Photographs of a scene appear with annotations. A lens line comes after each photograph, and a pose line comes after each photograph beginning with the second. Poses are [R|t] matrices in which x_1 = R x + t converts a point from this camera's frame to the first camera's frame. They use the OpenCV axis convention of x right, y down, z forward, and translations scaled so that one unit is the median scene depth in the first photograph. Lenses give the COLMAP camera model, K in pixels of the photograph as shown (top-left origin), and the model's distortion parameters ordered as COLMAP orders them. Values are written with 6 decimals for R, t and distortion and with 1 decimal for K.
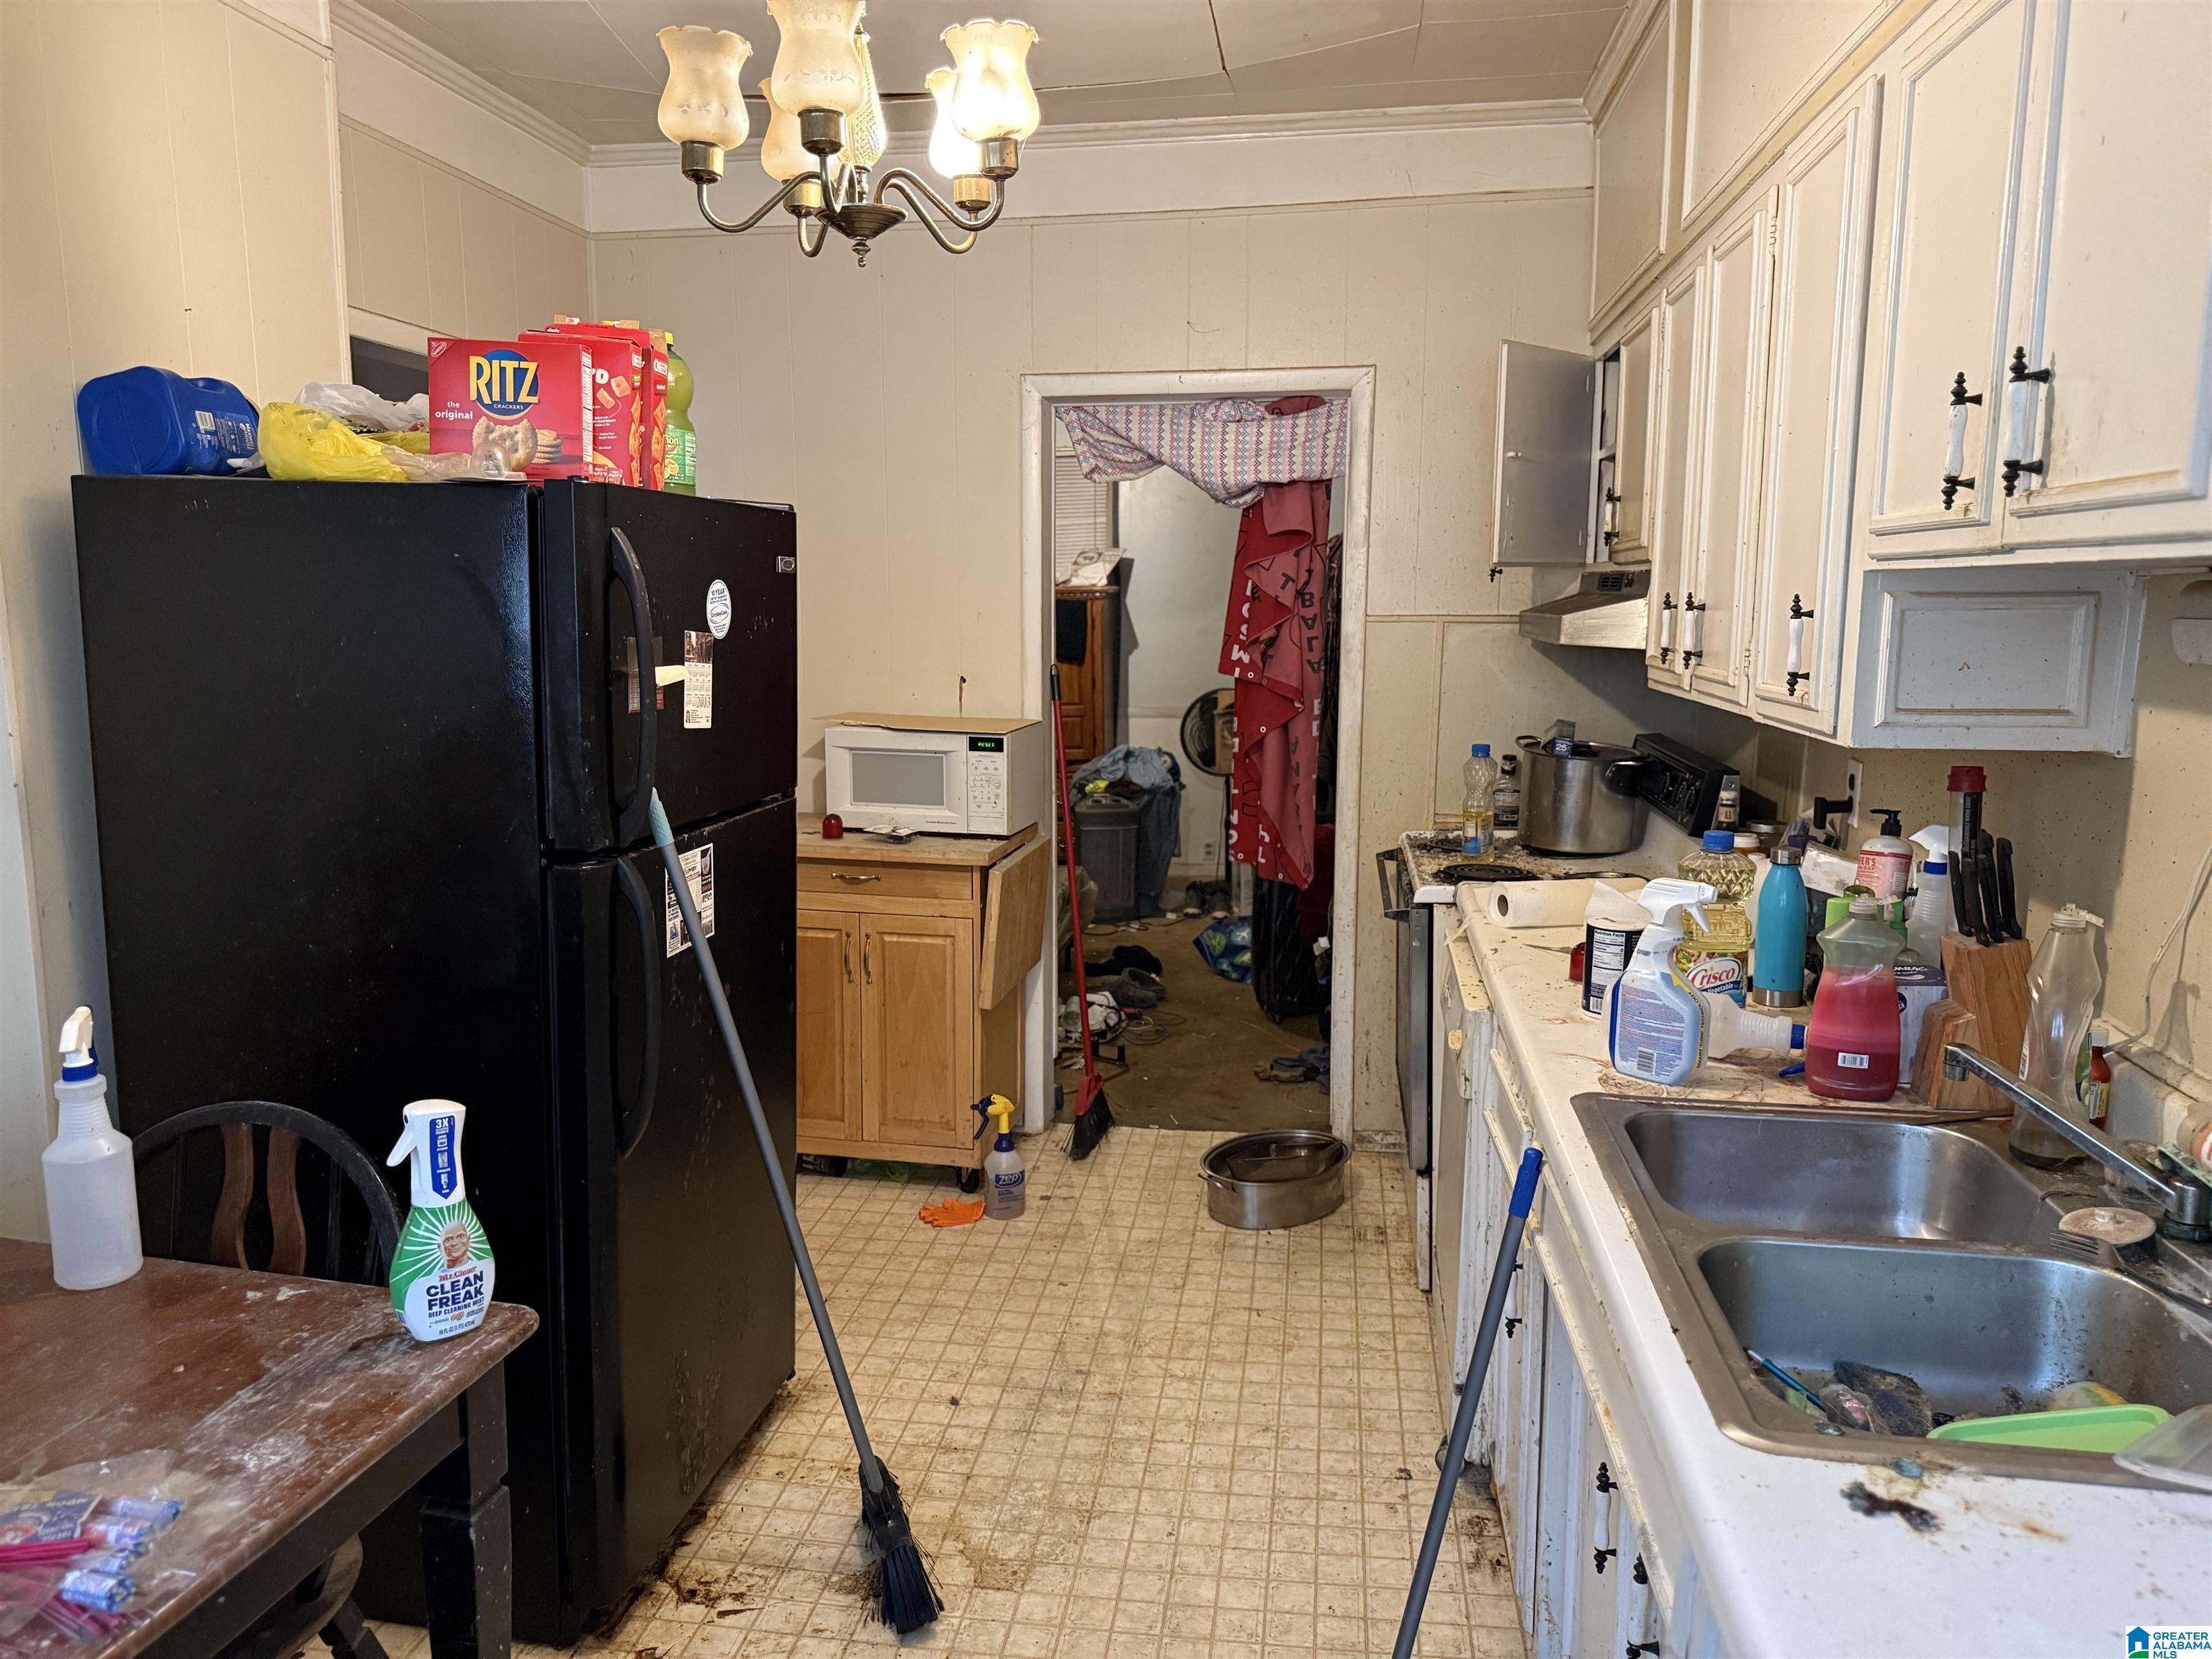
lens RADIAL K [[1562.3, 0, 1073.3], [0, 1562.3, 817.8], [0, 0, 1]] dist [0.056331, -0.080169]
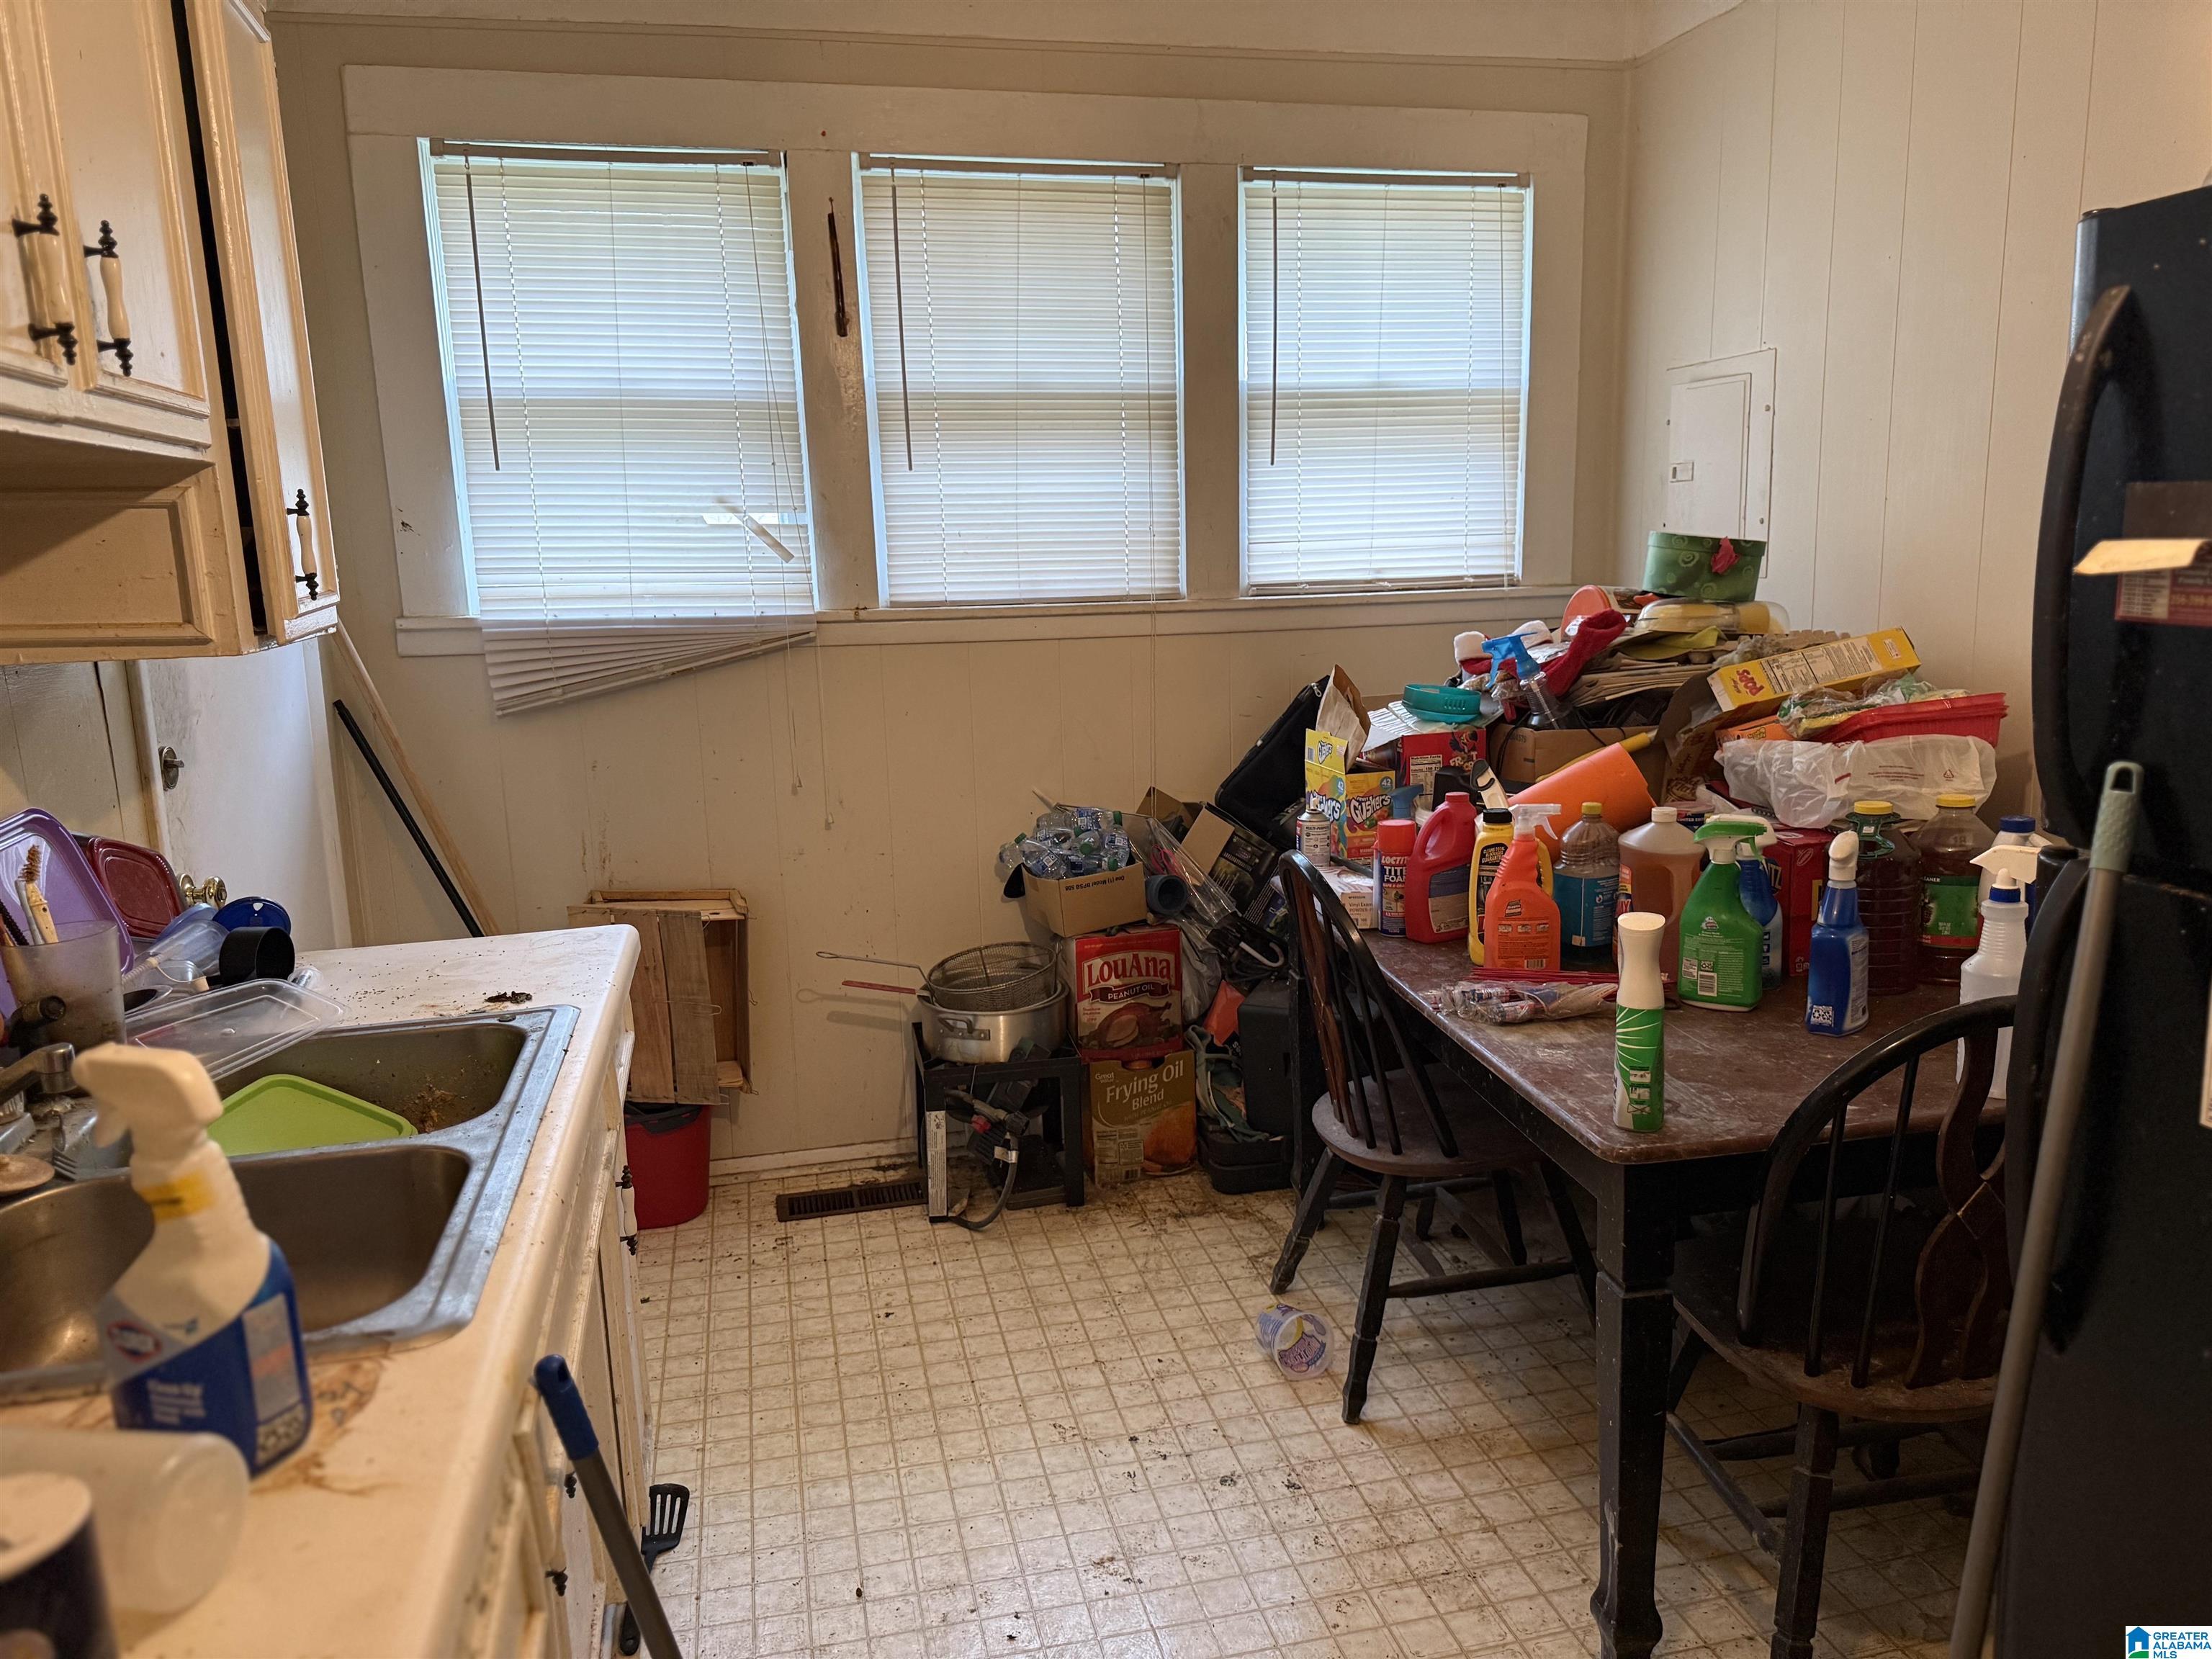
lens RADIAL K [[1562.3, 0, 1107.2], [0, 1562.3, 843.8], [0, 0, 1]] dist [0.056331, -0.080169]
pose [[-0.922334, 0.102428, -0.372569, 0.187434], [-0.023555, 0.947526, 0.318810, -0.112954], [0.385674, 0.302826, -0.871523, 0.970291]]
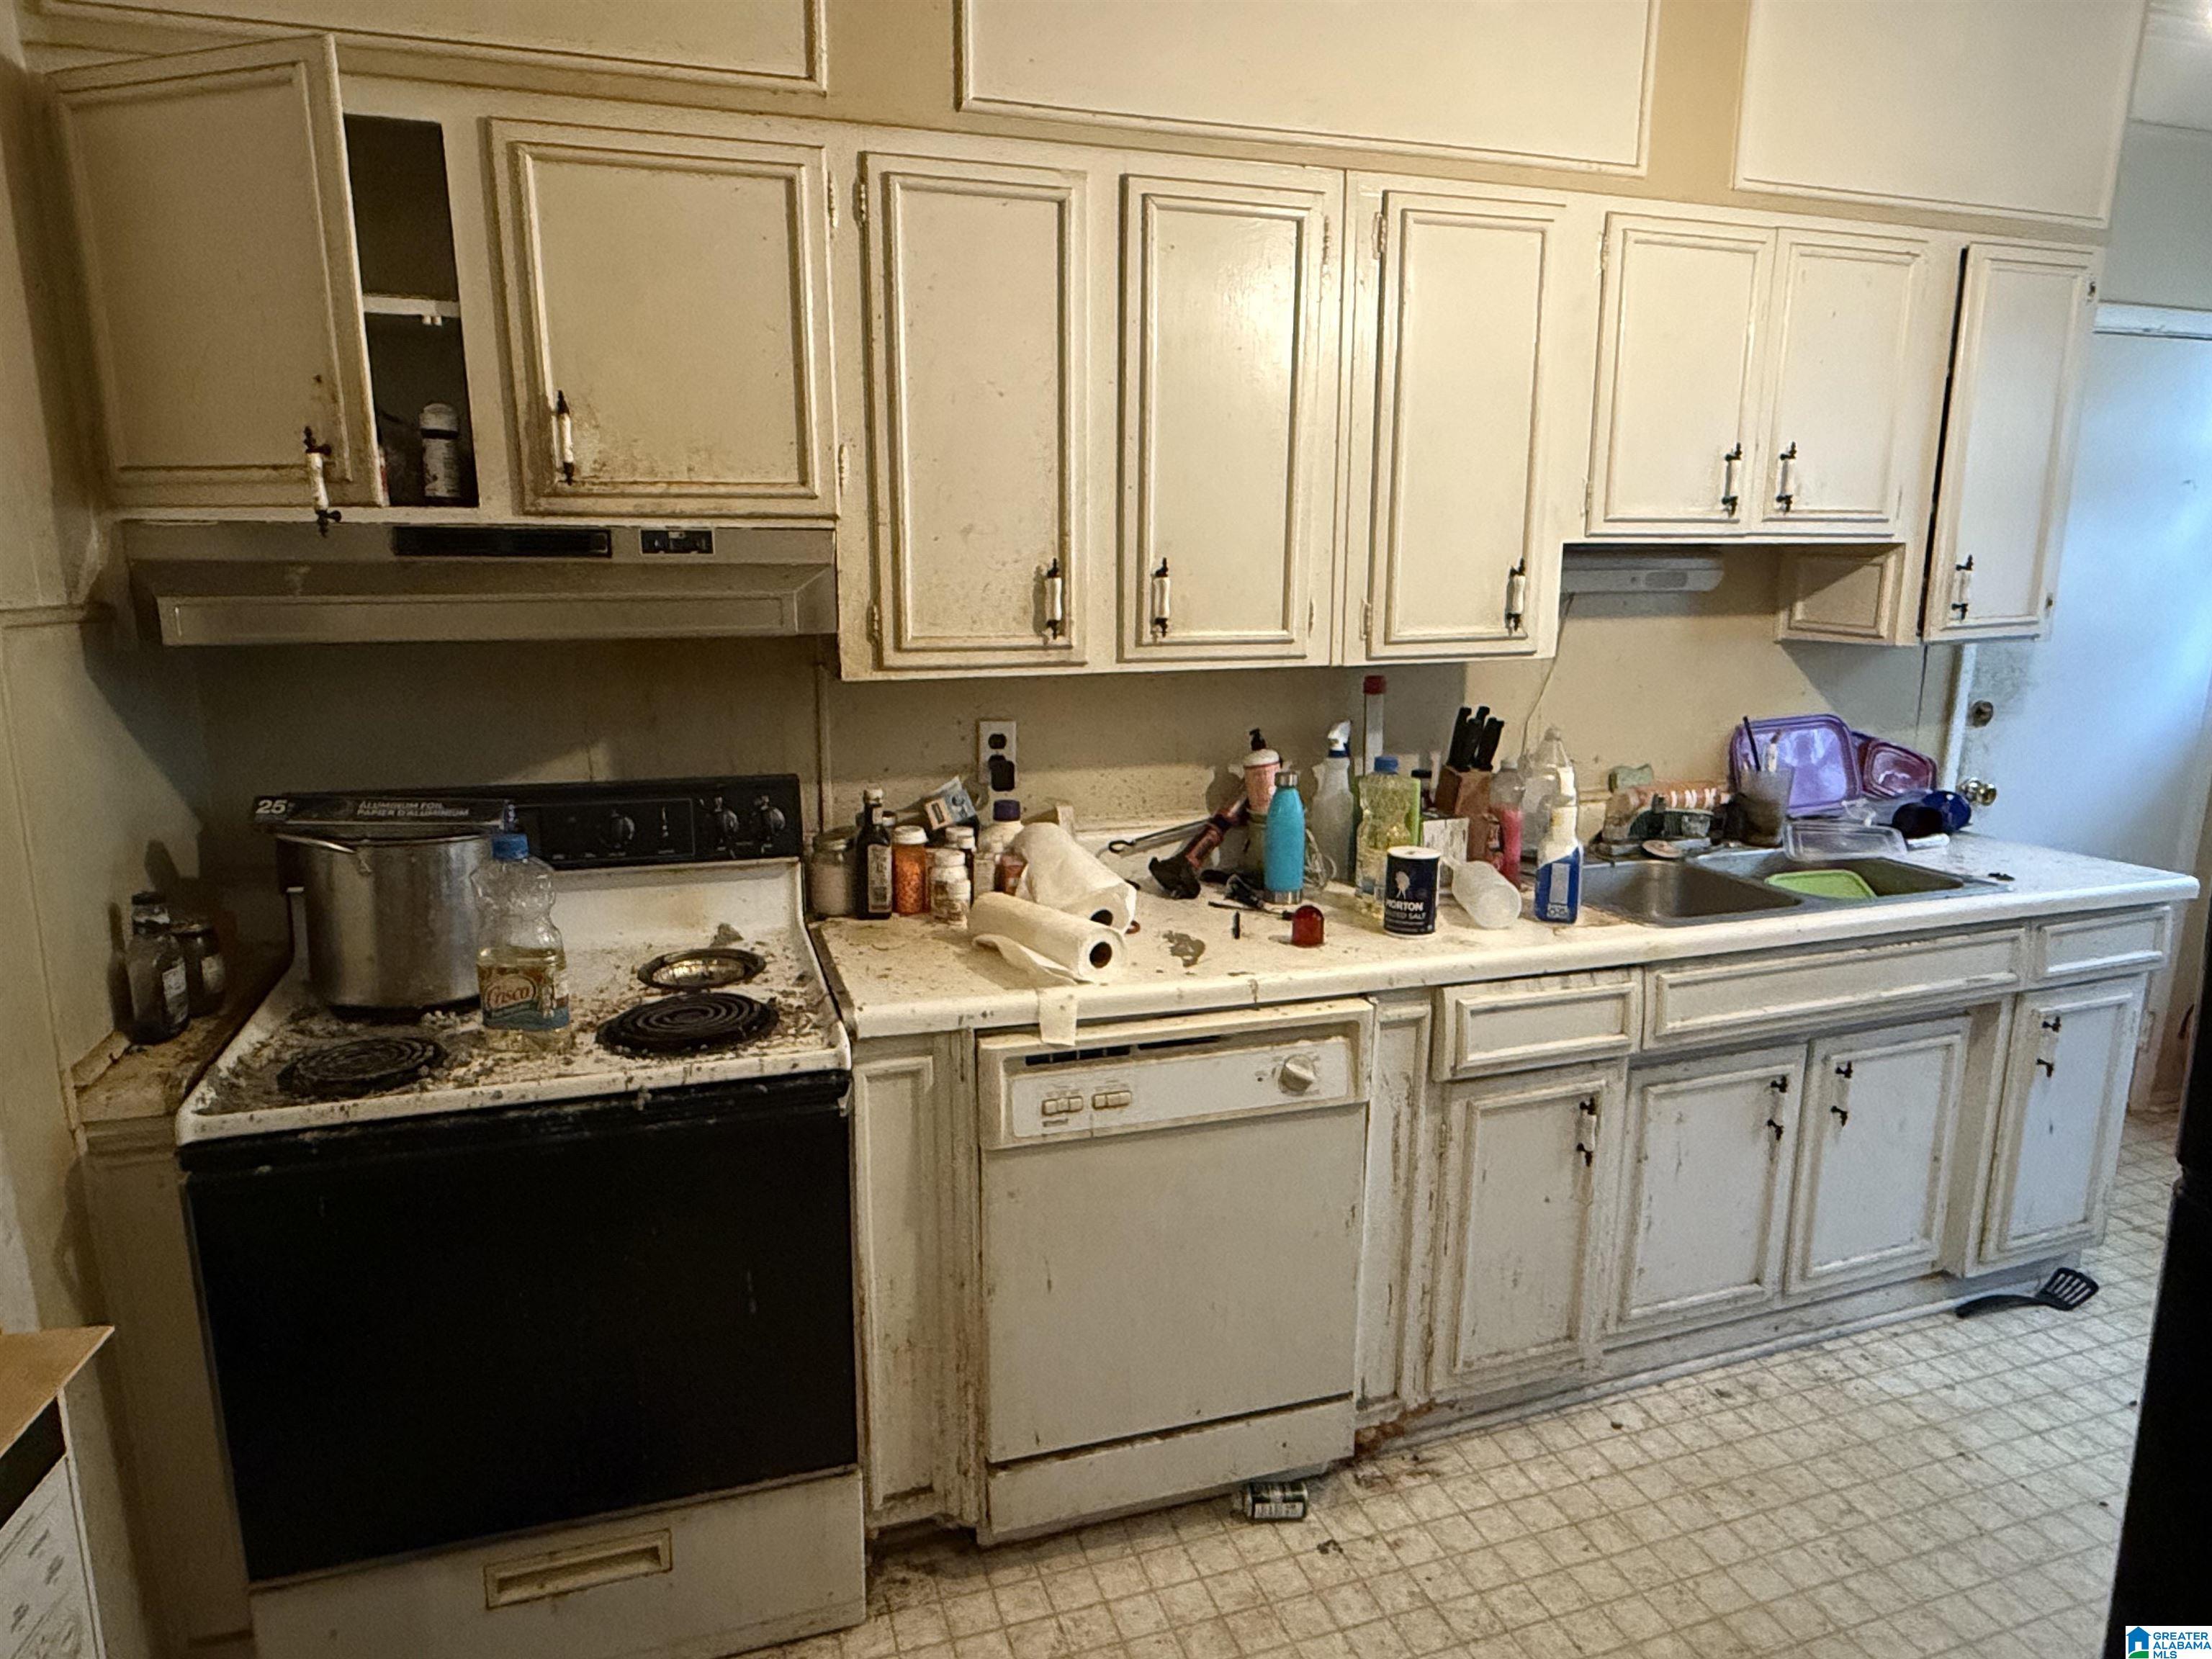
lens RADIAL K [[1303.7, 0, 1082.4], [0, 1303.7, 834.9], [0, 0, 1]] dist [-0.012611, 0.007202]
pose [[-0.457036, -0.181904, 0.870649, -0.267055], [0.129306, 0.954876, 0.267379, -0.169679], [-0.879999, 0.234781, -0.412892, 1.197777]]
